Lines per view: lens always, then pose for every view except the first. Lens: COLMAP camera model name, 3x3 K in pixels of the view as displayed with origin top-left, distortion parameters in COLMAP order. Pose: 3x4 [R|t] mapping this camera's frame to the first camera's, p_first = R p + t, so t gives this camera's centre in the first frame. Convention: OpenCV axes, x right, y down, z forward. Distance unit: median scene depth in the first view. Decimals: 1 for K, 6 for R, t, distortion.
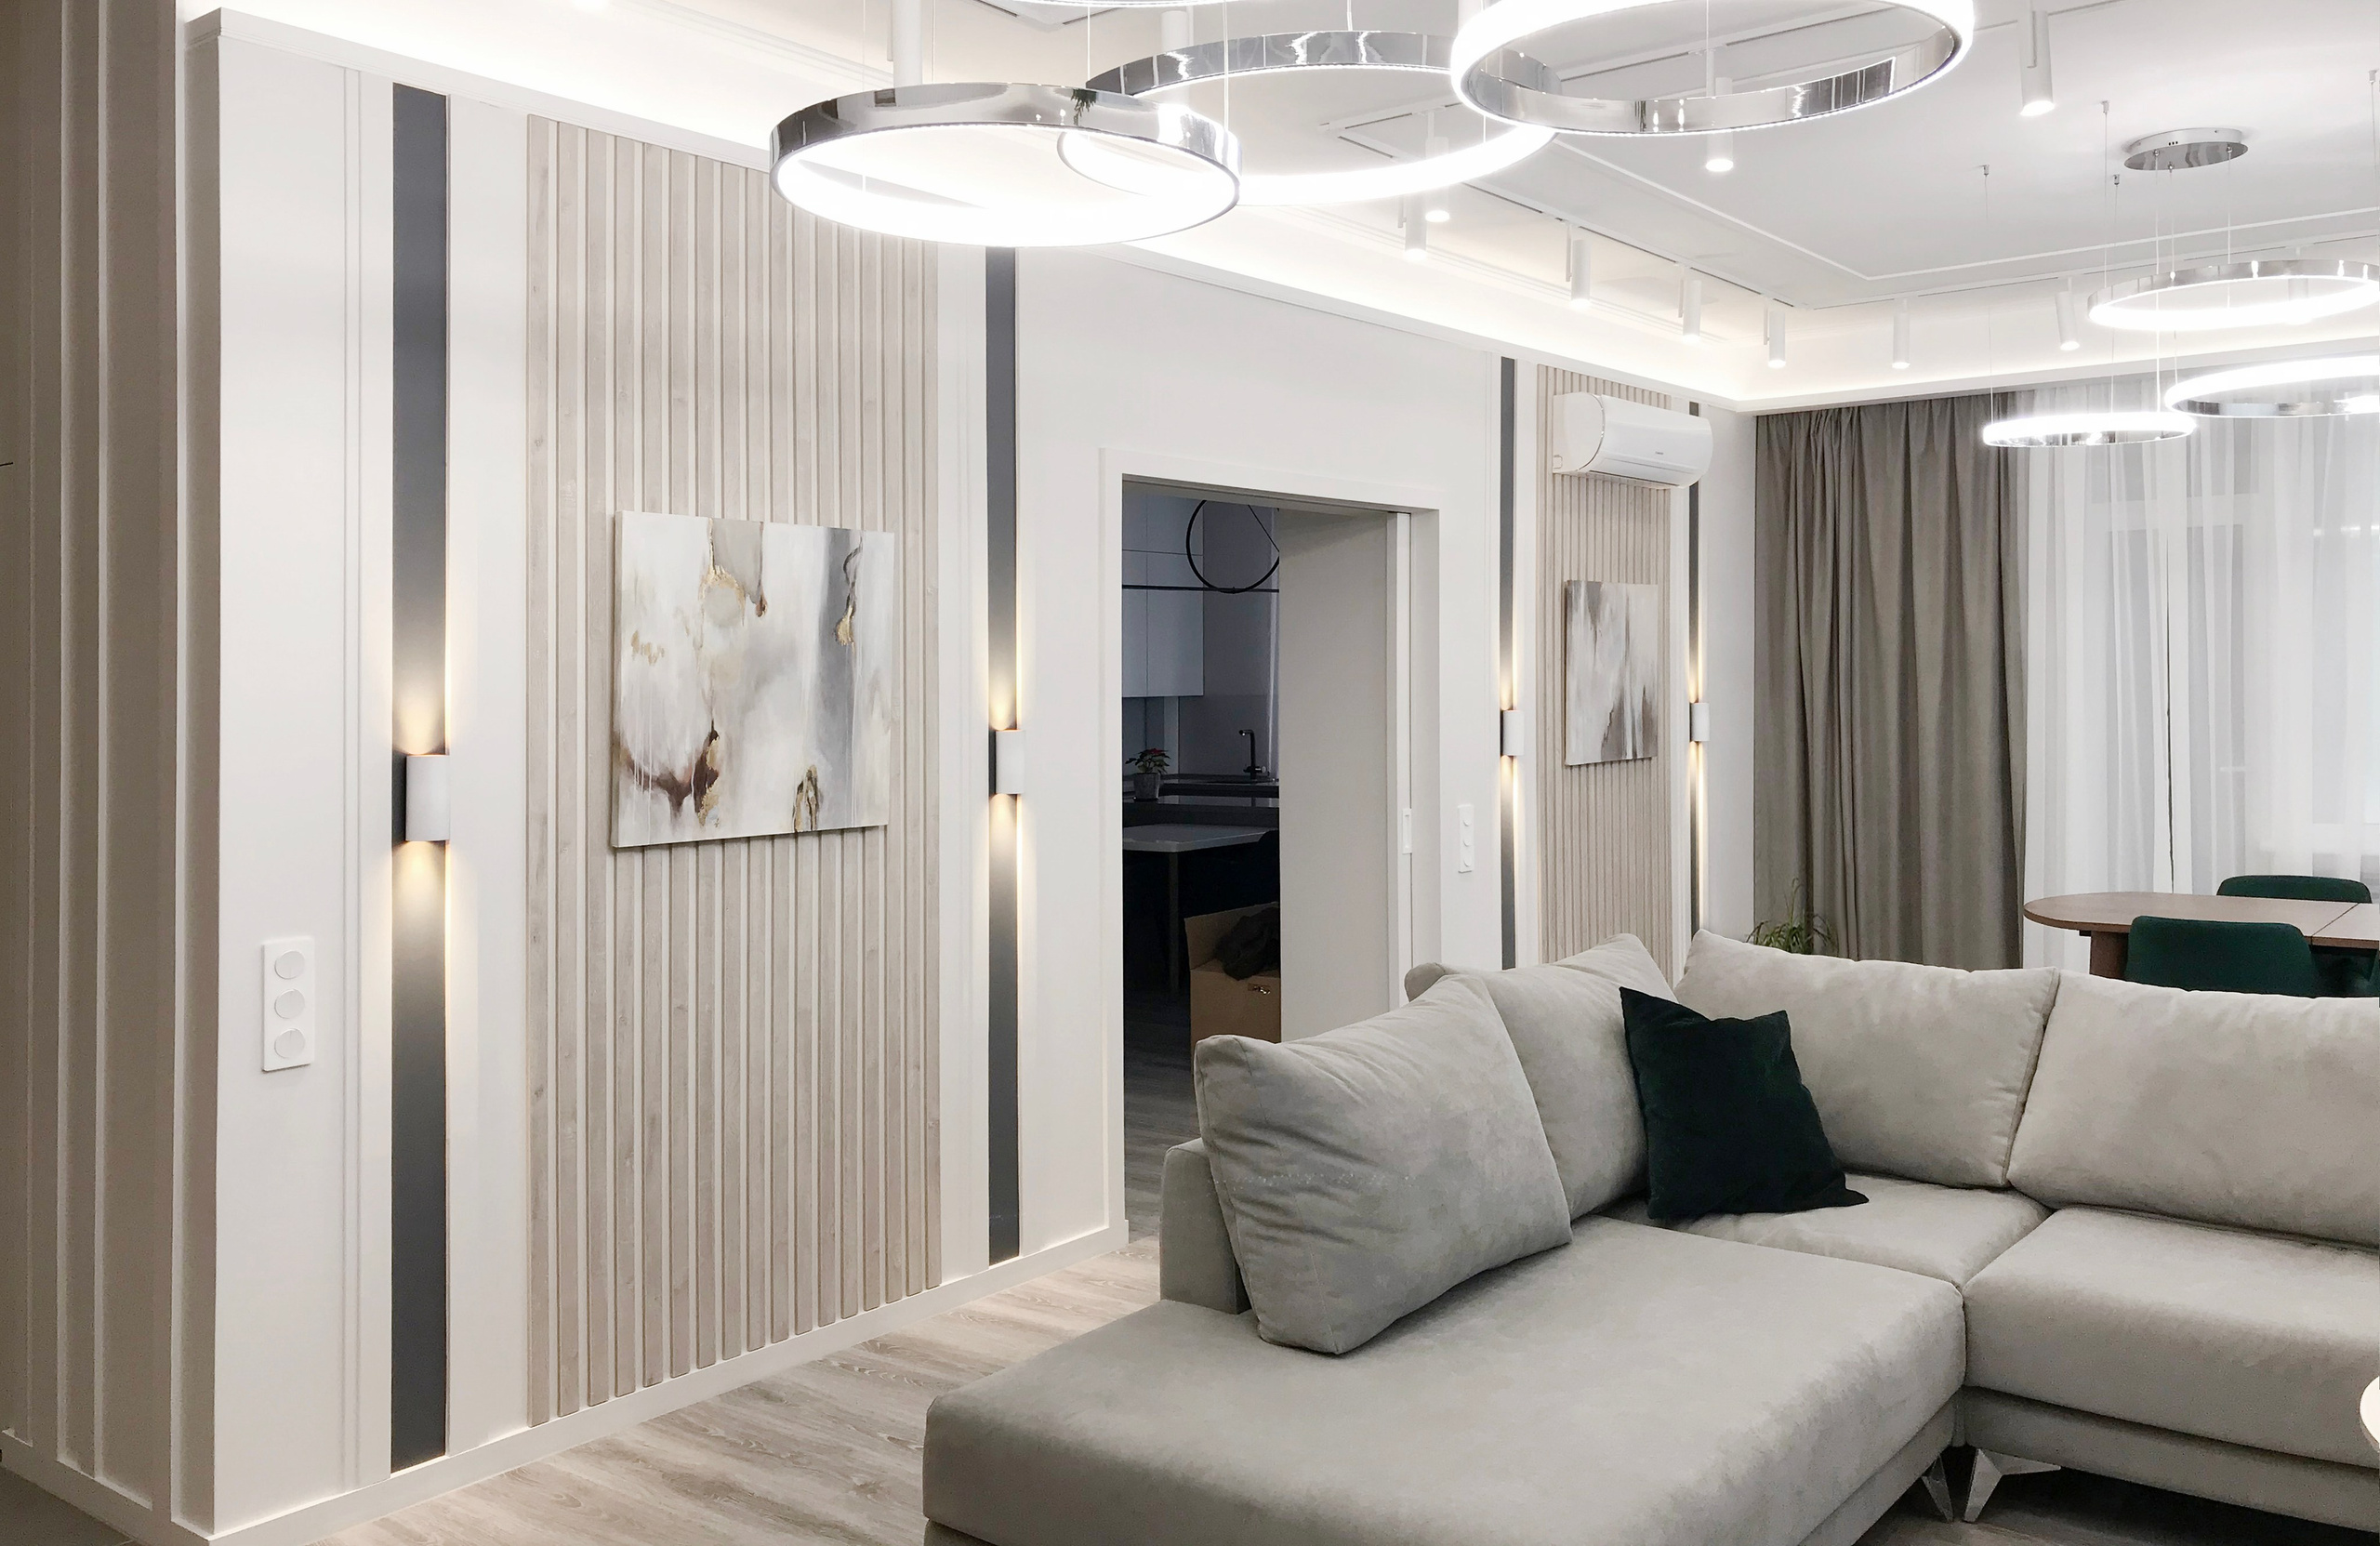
lens RADIAL K [[1945.1, 0, 1247.0], [0, 1945.1, 679.6], [0, 0, 1]] dist [0.112864, -0.054747]
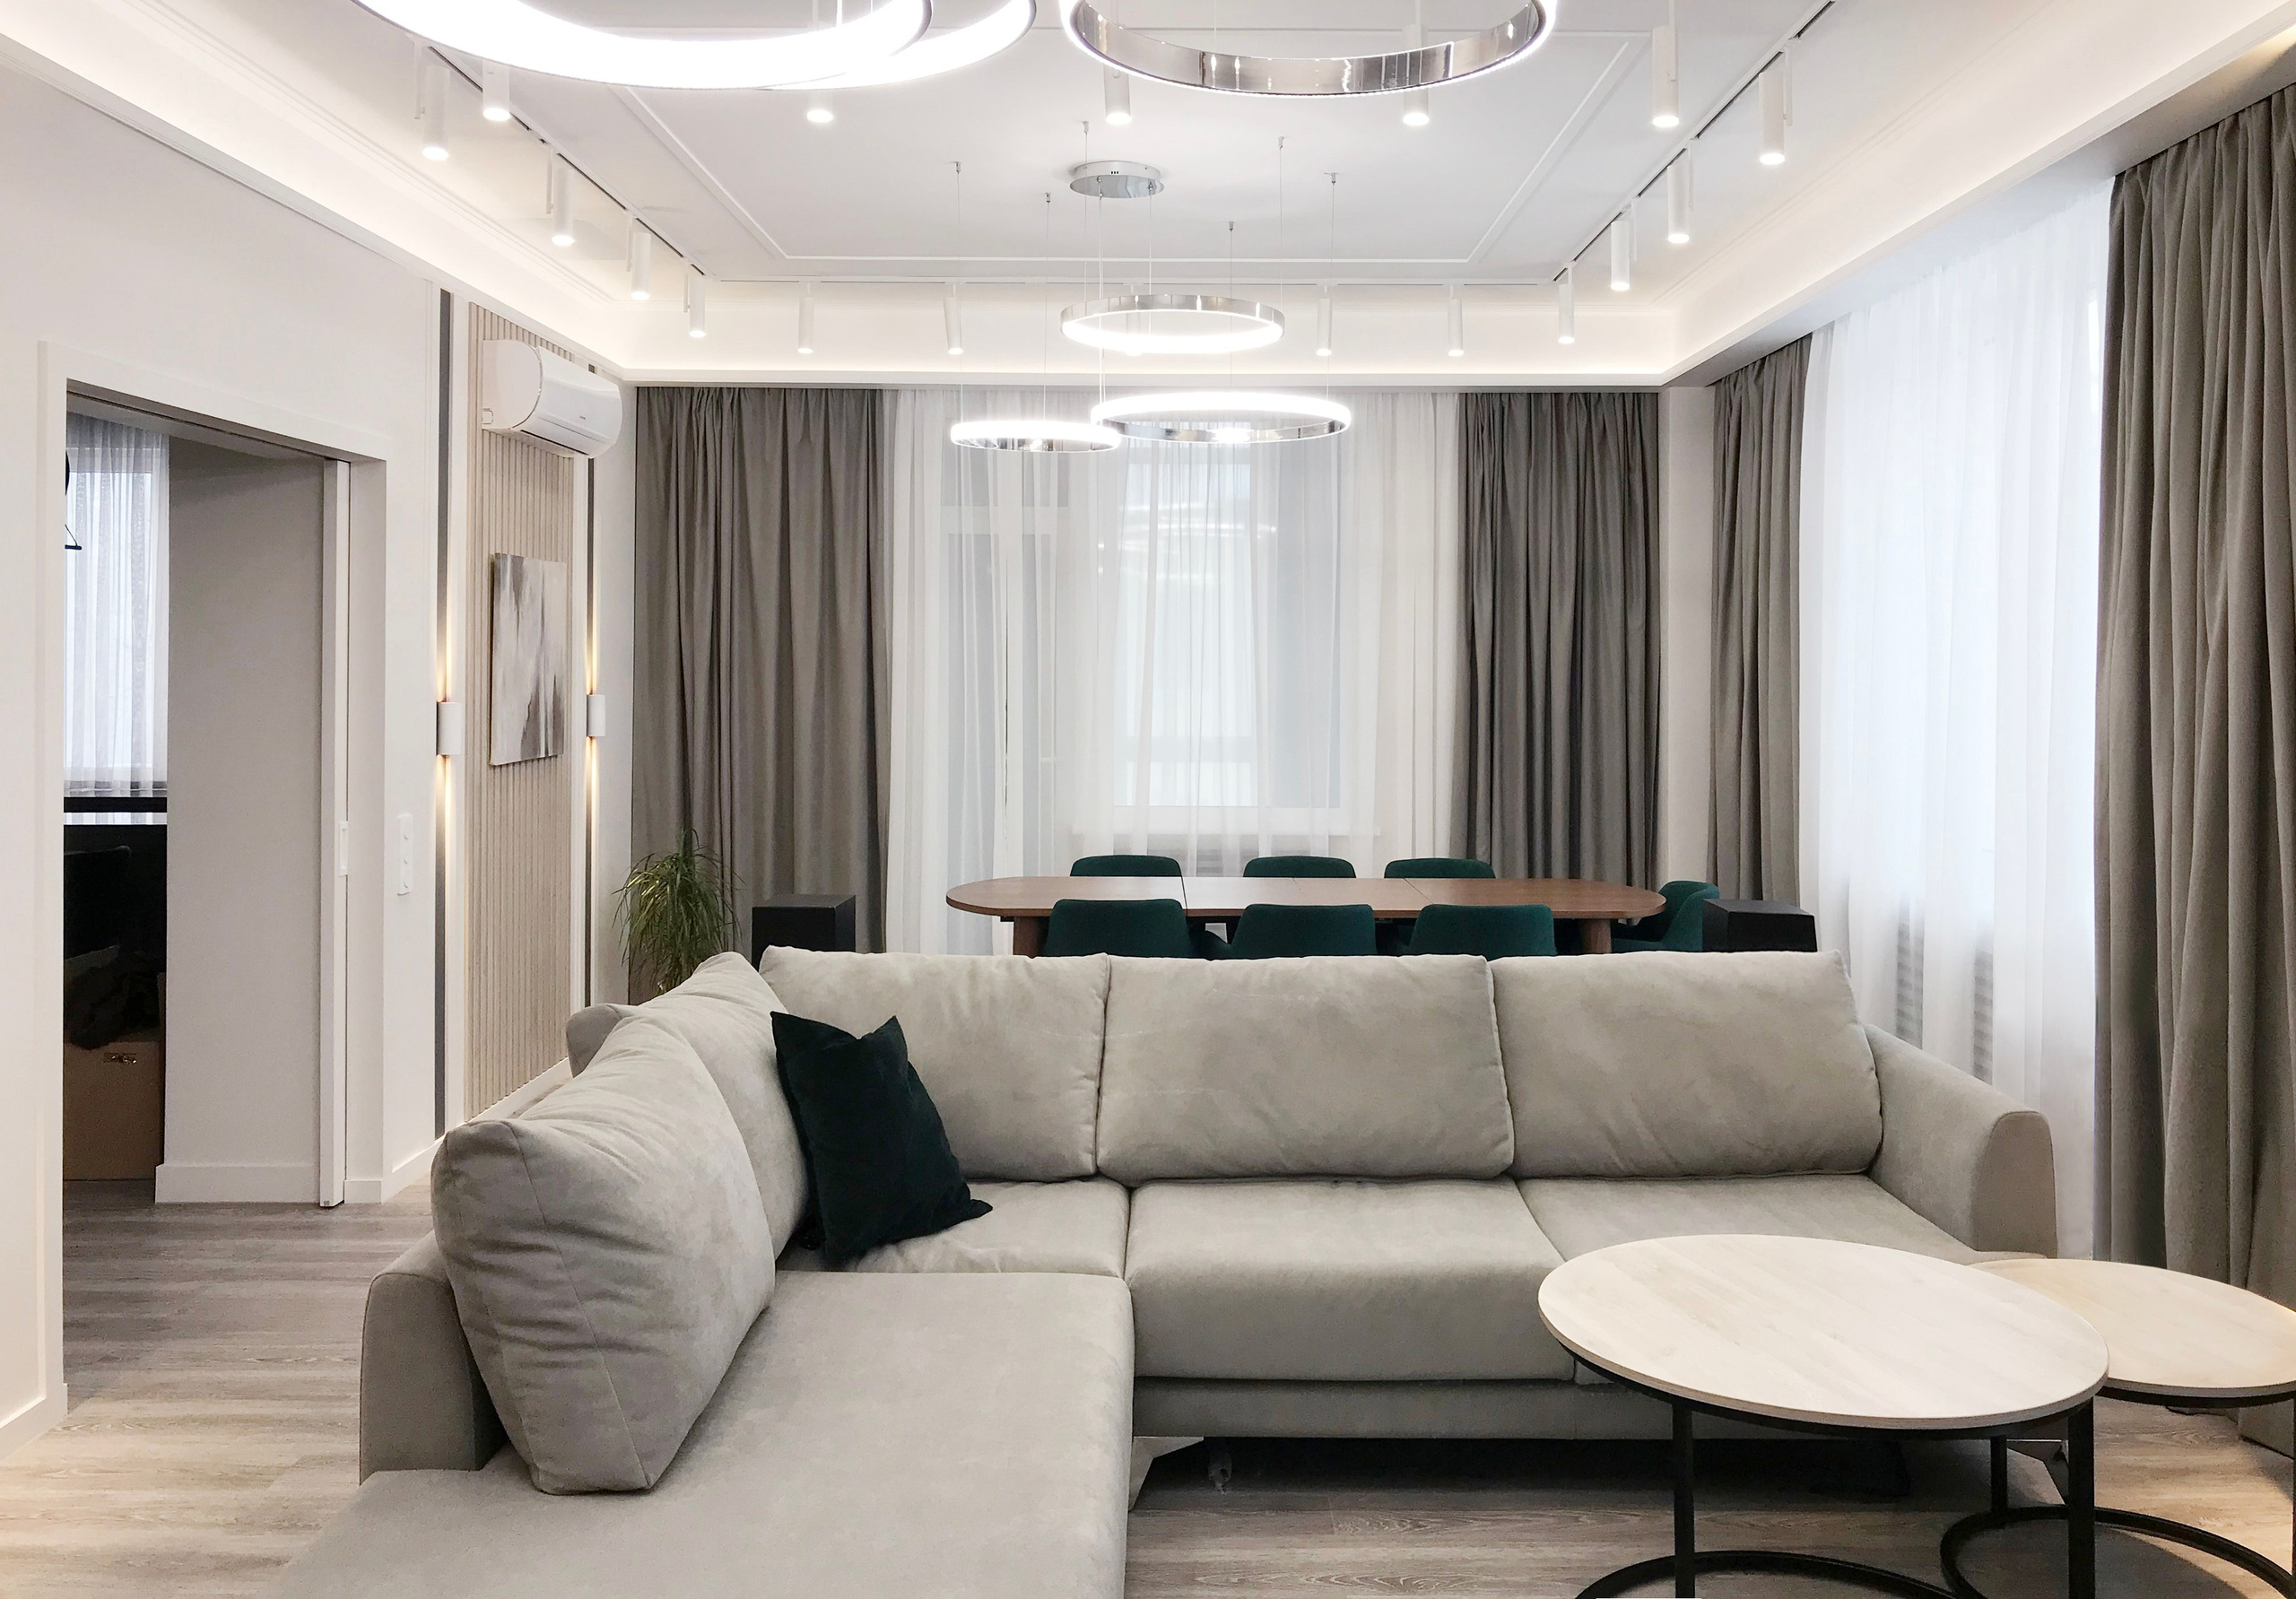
lens RADIAL K [[2034.4, 0, 1148.6], [0, 2034.4, 698.0], [0, 0, 1]] dist [0.142788, -0.142240]
pose [[0.821143, 0.008353, 0.570662, -0.138633], [-0.016314, 0.999828, 0.008840, 0.000922], [-0.570490, -0.016568, 0.821138, 0.086738]]
